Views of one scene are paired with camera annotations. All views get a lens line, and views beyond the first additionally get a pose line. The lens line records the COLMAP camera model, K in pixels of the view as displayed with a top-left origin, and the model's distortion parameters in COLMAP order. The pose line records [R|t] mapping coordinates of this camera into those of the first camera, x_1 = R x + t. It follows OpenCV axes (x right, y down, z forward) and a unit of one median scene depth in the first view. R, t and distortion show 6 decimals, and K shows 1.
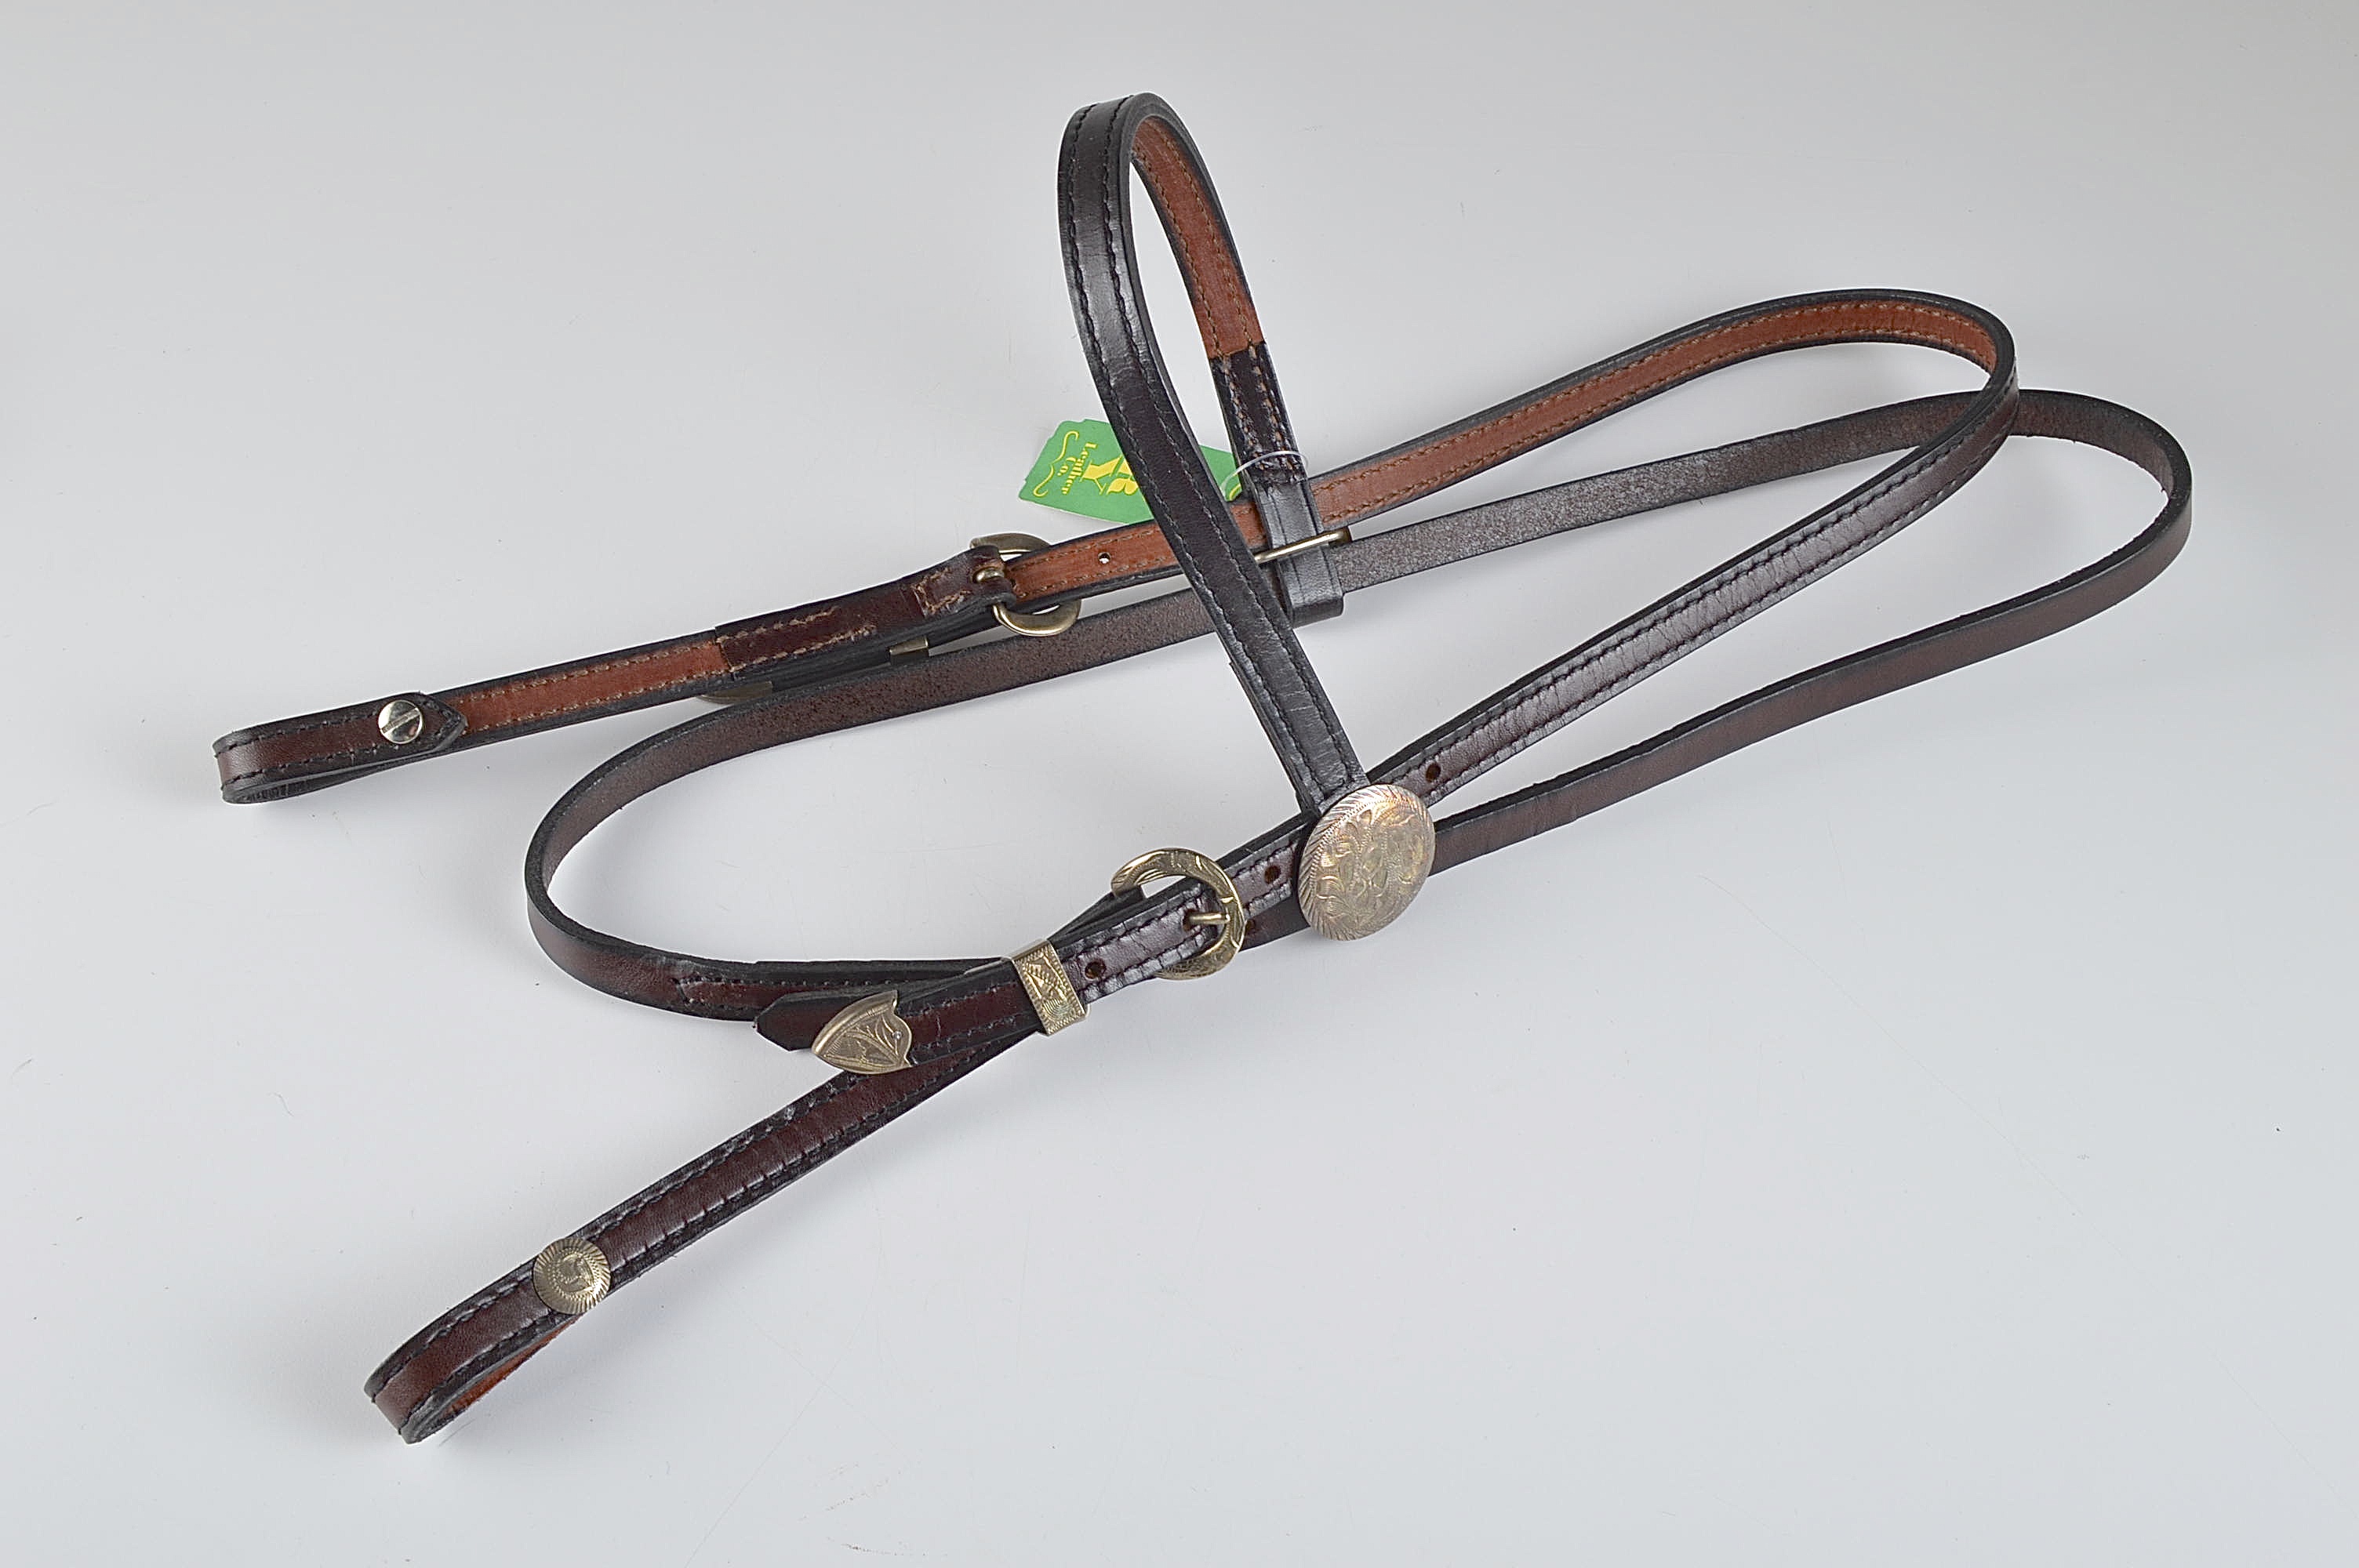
lens RADIAL K [[2671.1, 0, 1185.0], [0, 2671.1, 788.1], [0, 0, 1]] dist [0.005878, 0.000000]
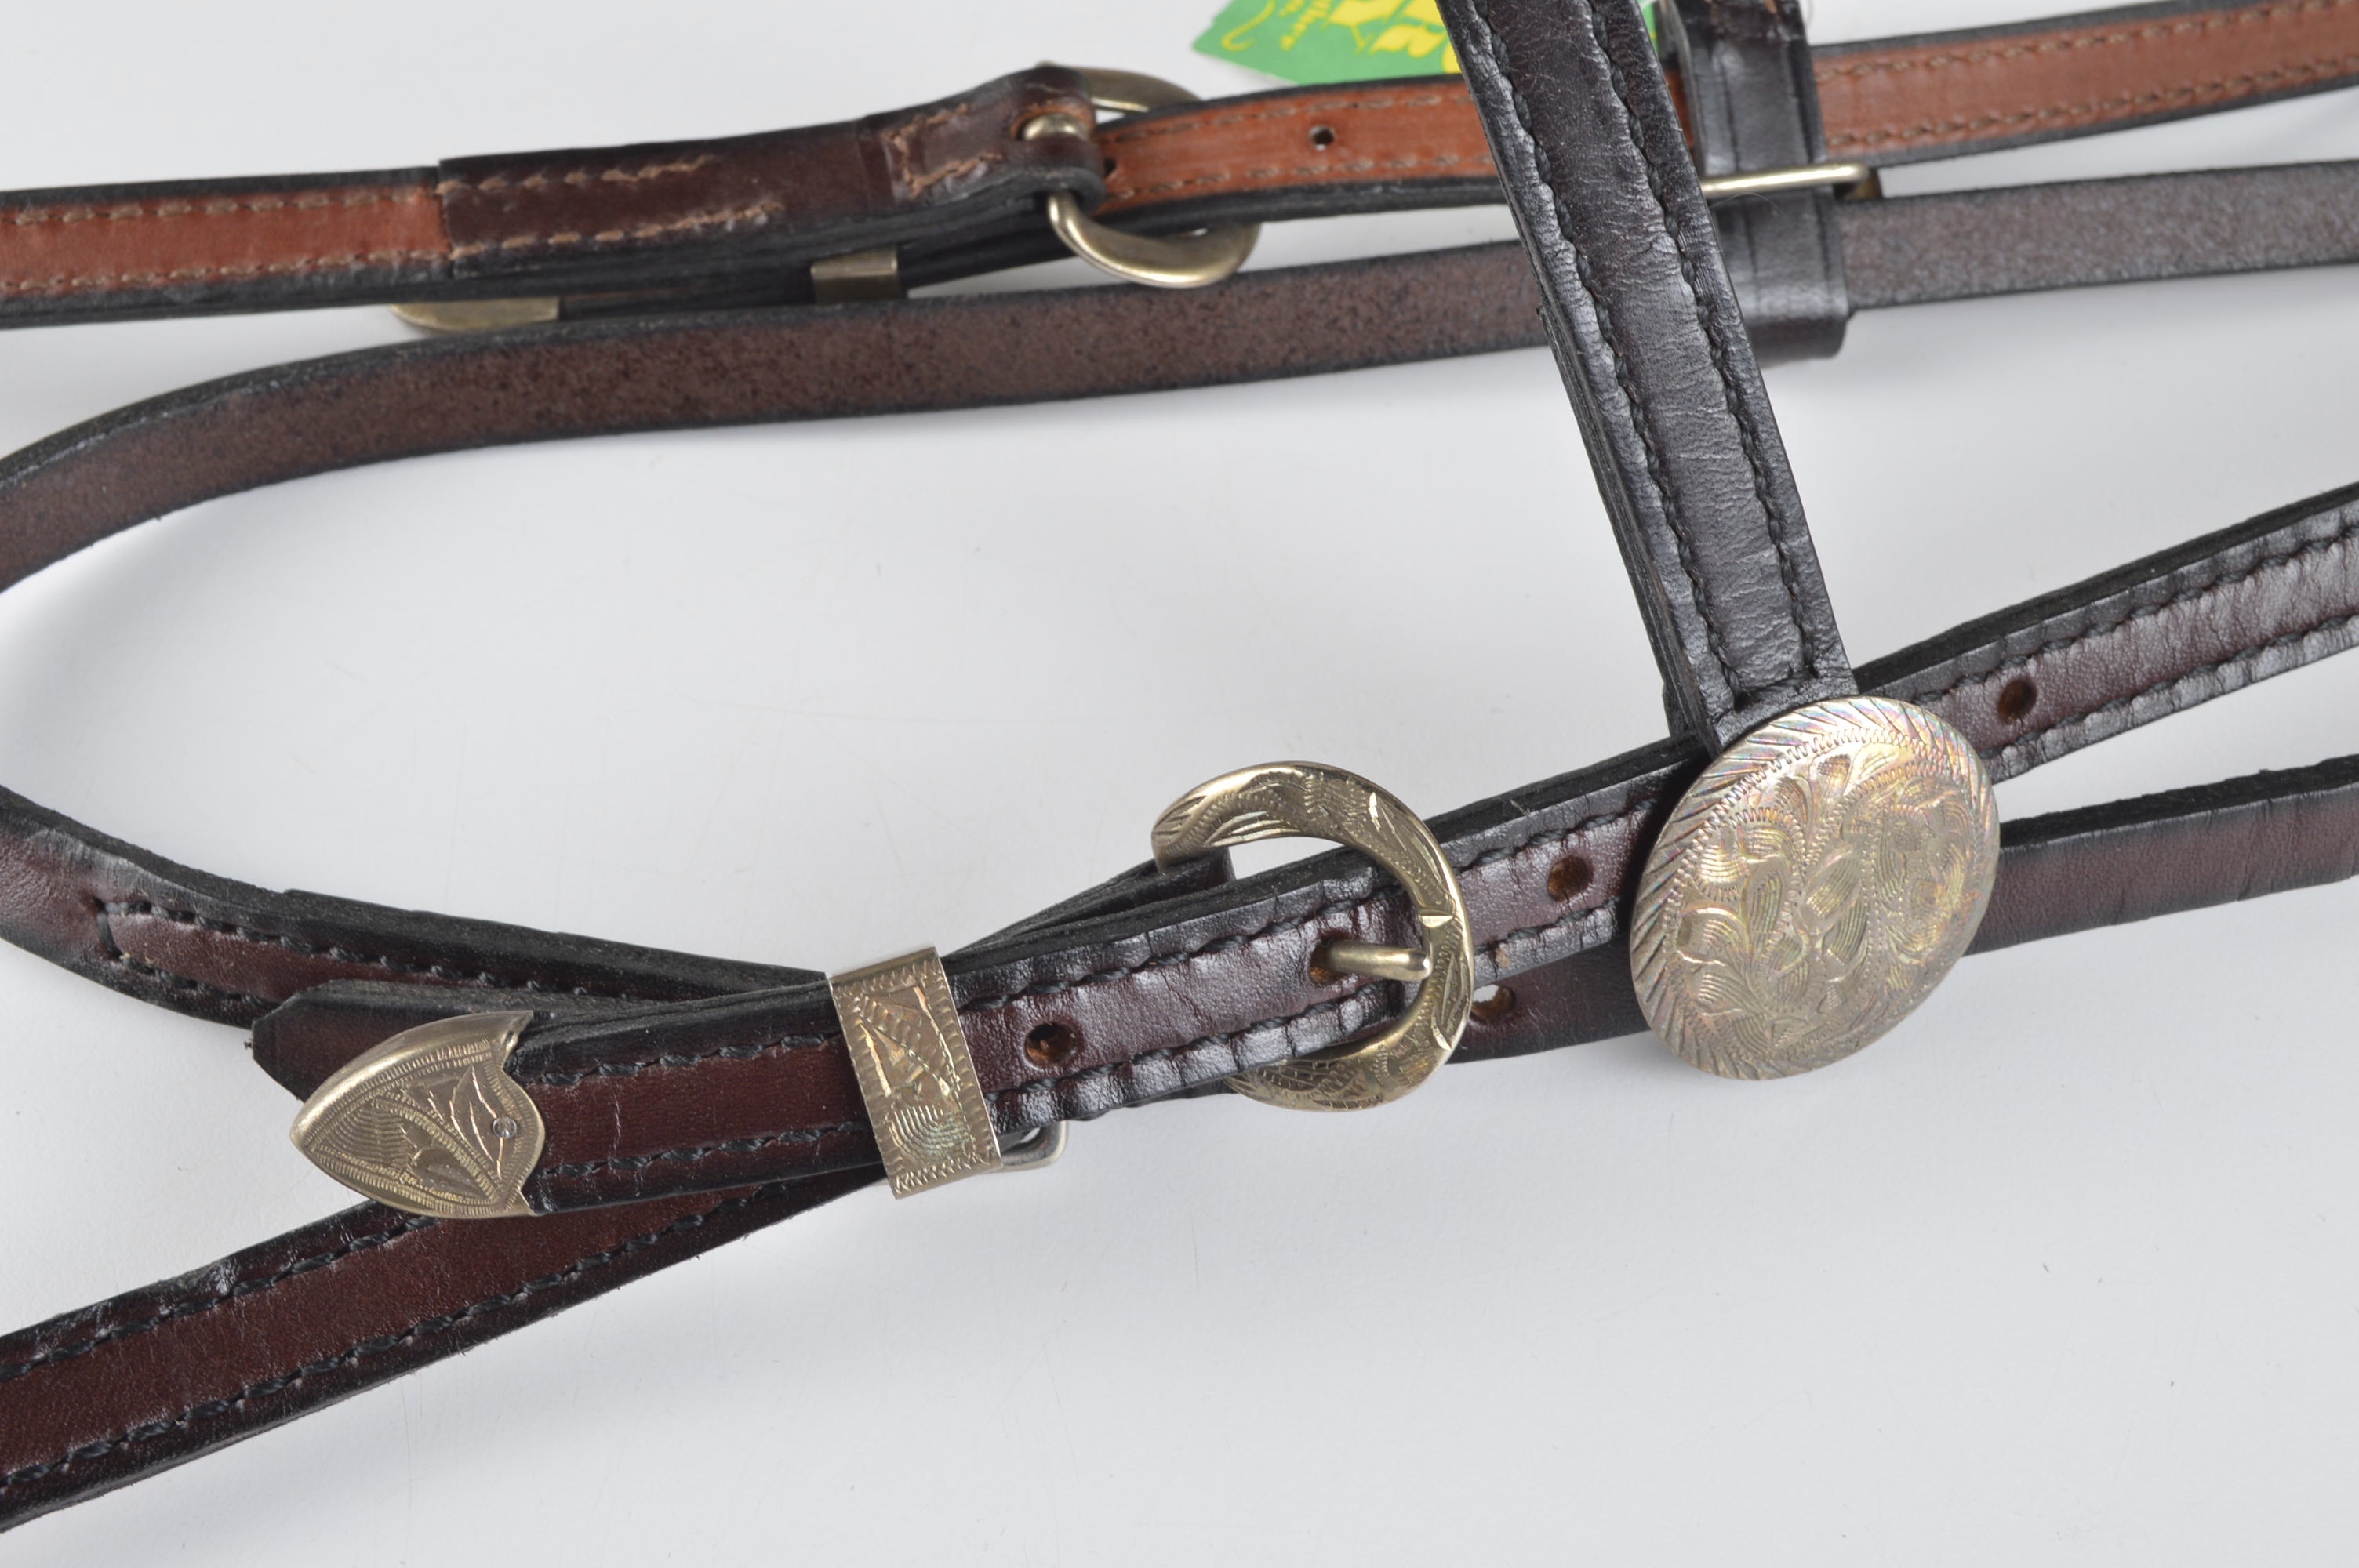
lens RADIAL K [[2843.9, 0, 1173.0], [0, 2843.9, 770.6], [0, 0, 1]] dist [-0.030401, 0.000000]
pose [[0.976739, 0.151009, -0.152243, 0.036071], [-0.155150, 0.987767, -0.015627, 0.031524], [0.148021, 0.038884, 0.988220, 0.569648]]
